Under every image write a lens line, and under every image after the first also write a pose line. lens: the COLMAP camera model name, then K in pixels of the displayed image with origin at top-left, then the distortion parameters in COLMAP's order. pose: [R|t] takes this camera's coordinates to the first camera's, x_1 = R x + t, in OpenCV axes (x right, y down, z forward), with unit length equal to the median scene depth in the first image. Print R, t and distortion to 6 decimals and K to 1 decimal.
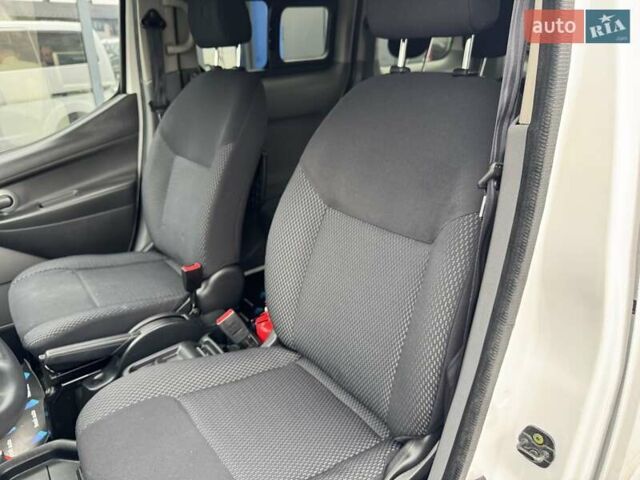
lens RADIAL K [[449.0, 0, 322.4], [0, 449.0, 237.2], [0, 0, 1]] dist [0.078821, -0.125563]
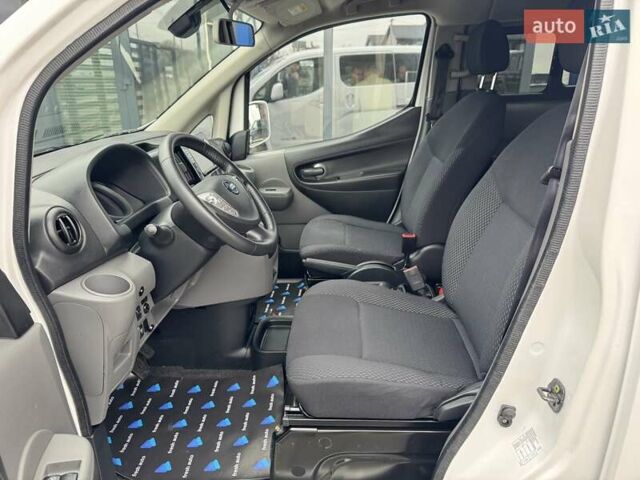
lens RADIAL K [[462.8, 0, 320.0], [0, 462.8, 240.0], [0, 0, 1]] dist [0.002568, -0.046615]
pose [[0.759122, 0.227179, -0.610019, 0.296116], [-0.247955, 0.967391, 0.051707, 0.062949], [0.601873, 0.112005, 0.790698, -0.203510]]
